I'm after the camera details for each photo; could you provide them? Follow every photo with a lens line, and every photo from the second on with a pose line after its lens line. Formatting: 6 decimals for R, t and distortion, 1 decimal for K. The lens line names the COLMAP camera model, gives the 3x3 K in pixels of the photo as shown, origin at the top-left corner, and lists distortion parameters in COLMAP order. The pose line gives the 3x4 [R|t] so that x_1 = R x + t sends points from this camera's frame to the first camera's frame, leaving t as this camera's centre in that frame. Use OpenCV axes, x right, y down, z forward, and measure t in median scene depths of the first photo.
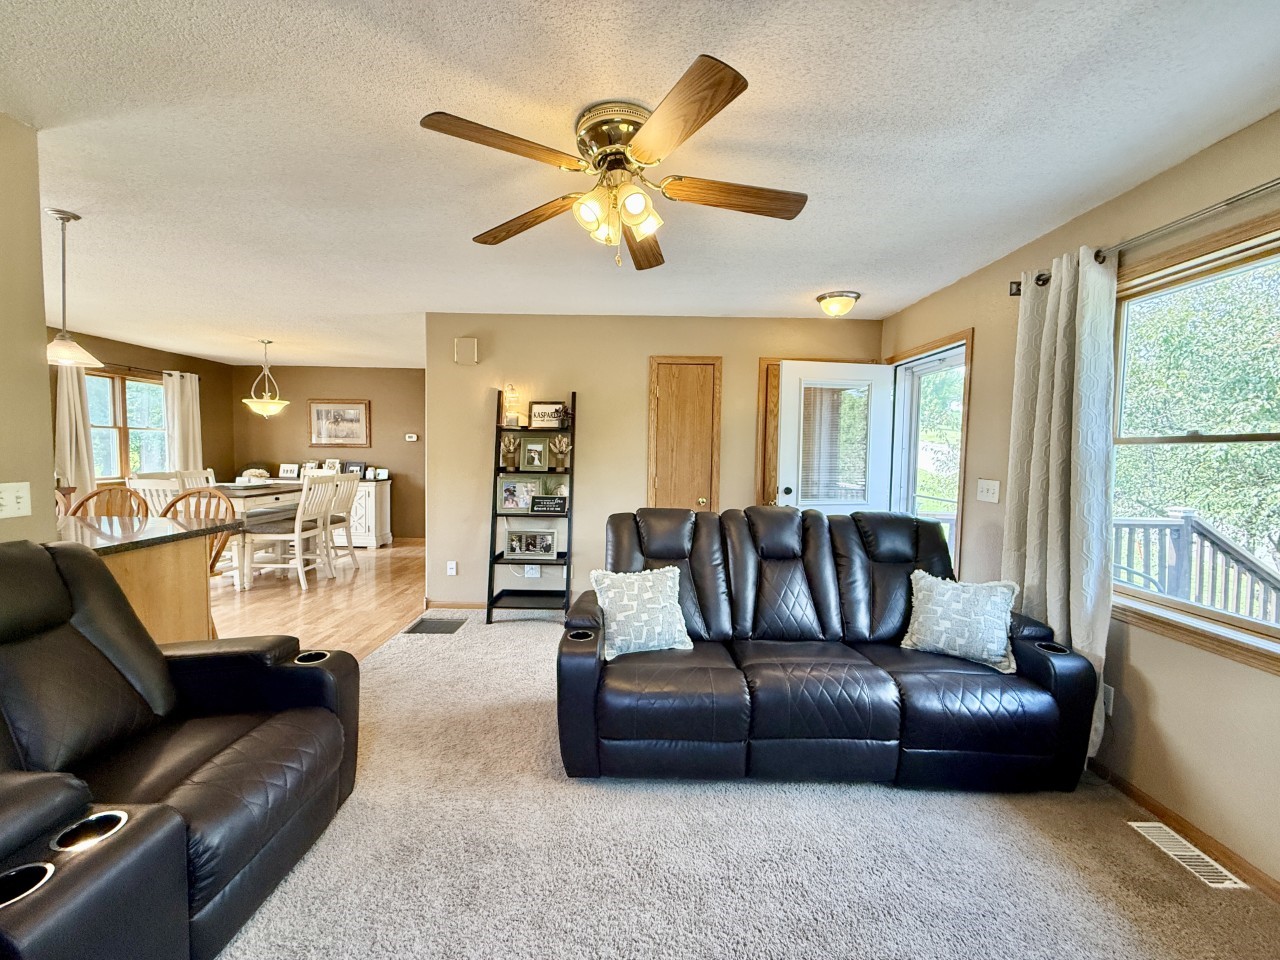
lens RADIAL K [[512.5, 0, 640.0], [0, 512.5, 480.0], [0, 0, 1]] dist [-0.000161, -0.000035]
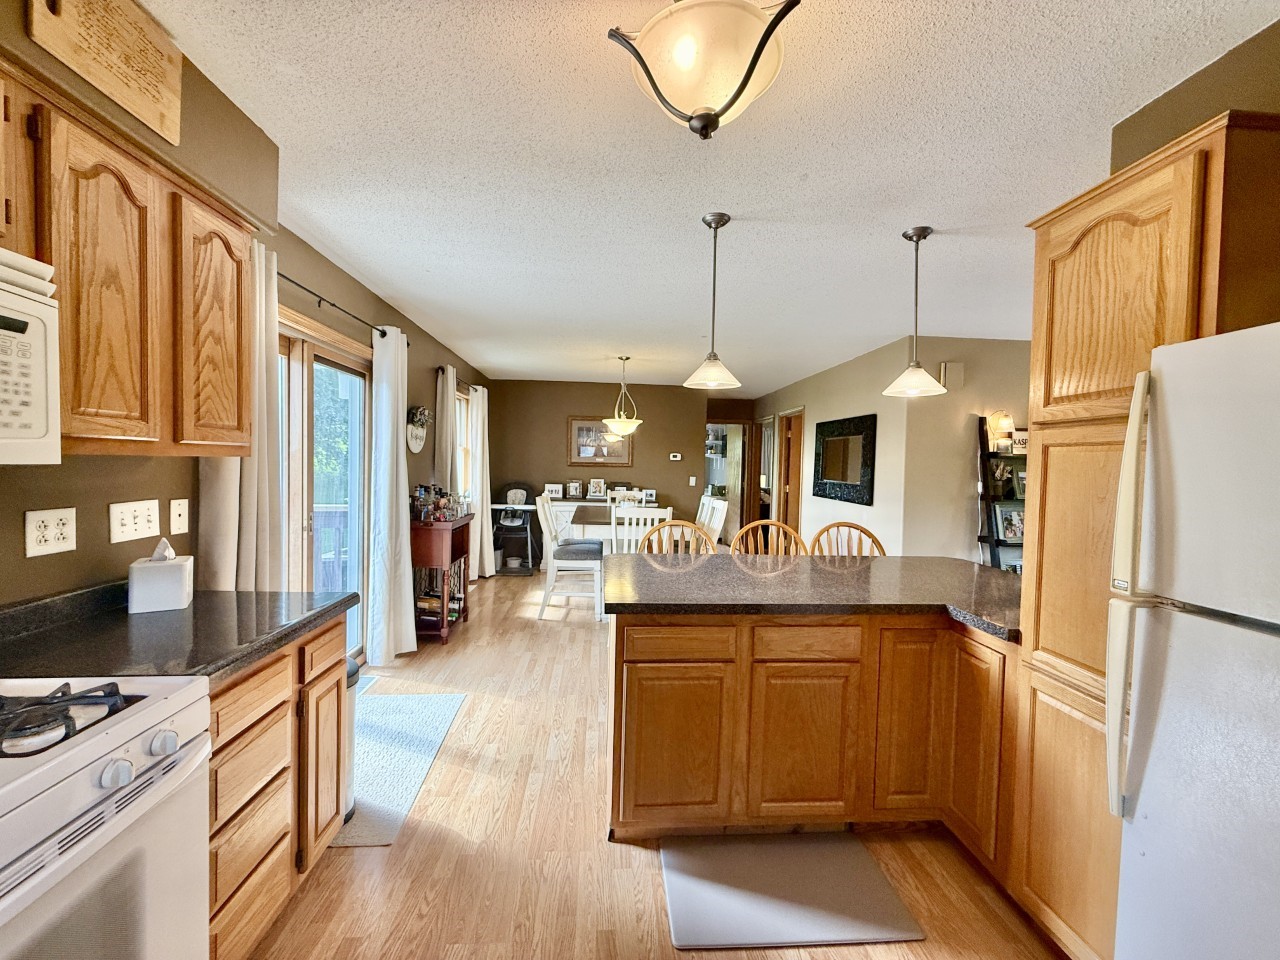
lens RADIAL K [[512.5, 0, 640.0], [0, 512.5, 480.0], [0, 0, 1]] dist [-0.000161, -0.000035]
pose [[0.996498, 0.003697, 0.083536, -0.603496], [-0.001802, 0.999739, -0.022757, -0.017448], [-0.083598, 0.022527, 0.996245, 0.043795]]
